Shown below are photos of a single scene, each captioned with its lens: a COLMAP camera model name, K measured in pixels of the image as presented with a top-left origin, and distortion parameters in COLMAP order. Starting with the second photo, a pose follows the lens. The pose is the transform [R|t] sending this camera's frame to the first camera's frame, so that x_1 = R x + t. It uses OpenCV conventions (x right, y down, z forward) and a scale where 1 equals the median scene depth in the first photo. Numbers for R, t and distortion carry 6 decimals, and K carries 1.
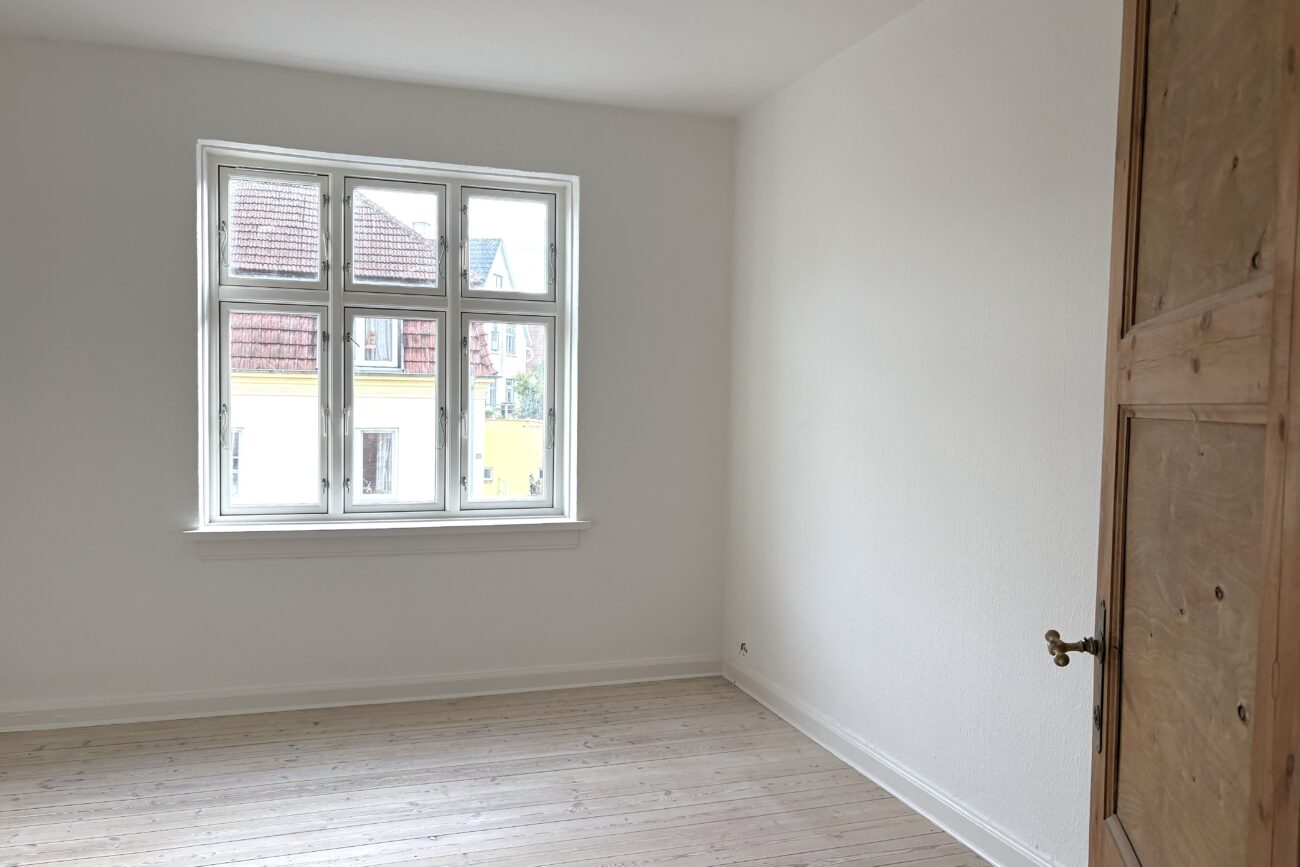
lens RADIAL K [[984.0, 0, 643.6], [0, 984.0, 435.2], [0, 0, 1]] dist [0.024672, -0.008811]
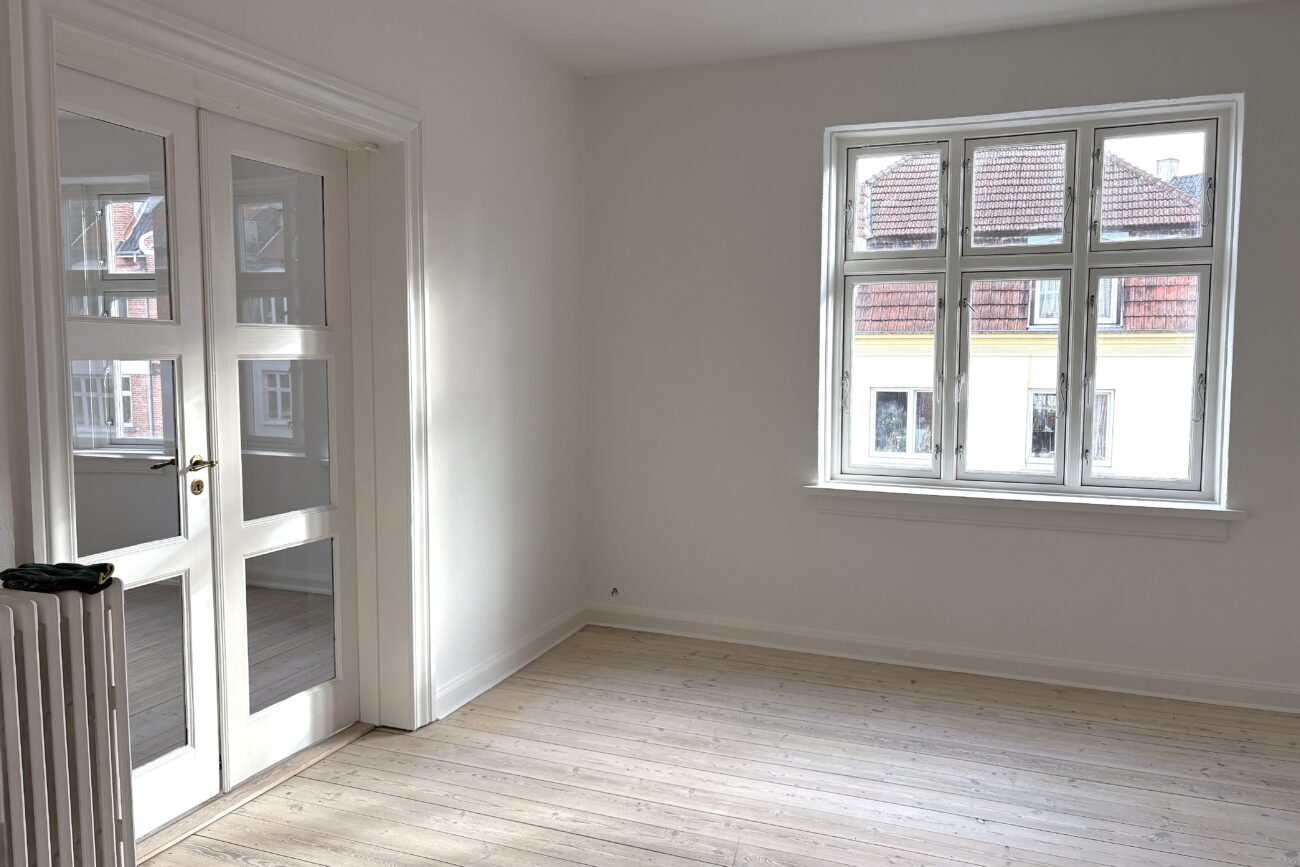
lens RADIAL K [[985.0, 0, 654.1], [0, 985.0, 430.8], [0, 0, 1]] dist [0.038940, -0.046807]
pose [[0.758577, 0.038157, -0.650465, 0.126257], [-0.013479, 0.998989, 0.042882, -0.010453], [0.651444, -0.023762, 0.758325, 0.046209]]
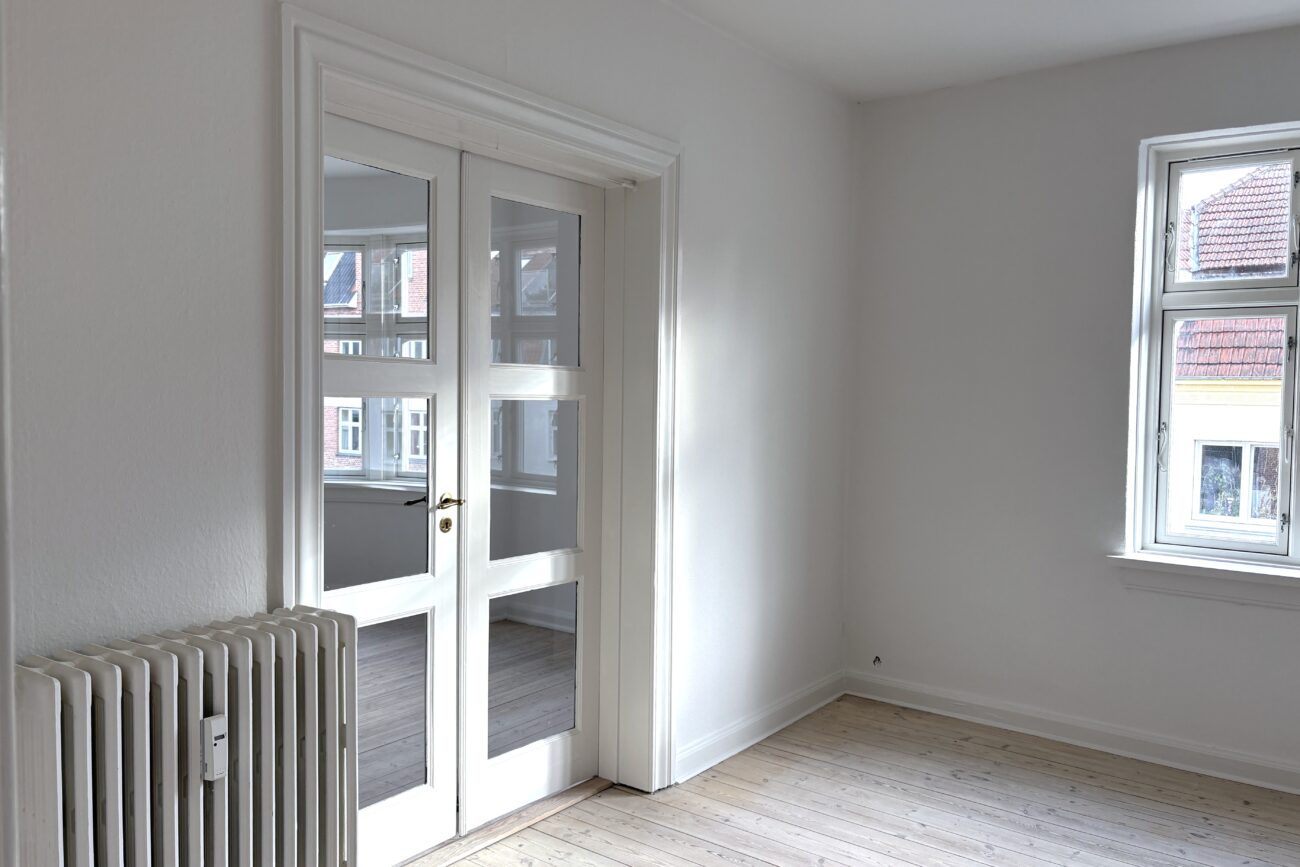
lens RADIAL K [[1002.9, 0, 650.3], [0, 1002.9, 434.3], [0, 0, 1]] dist [0.032055, -0.037758]
pose [[0.549363, 0.027701, -0.835124, 0.100225], [-0.036039, 0.999306, 0.009440, -0.012615], [0.834806, 0.024911, 0.549980, 0.093867]]
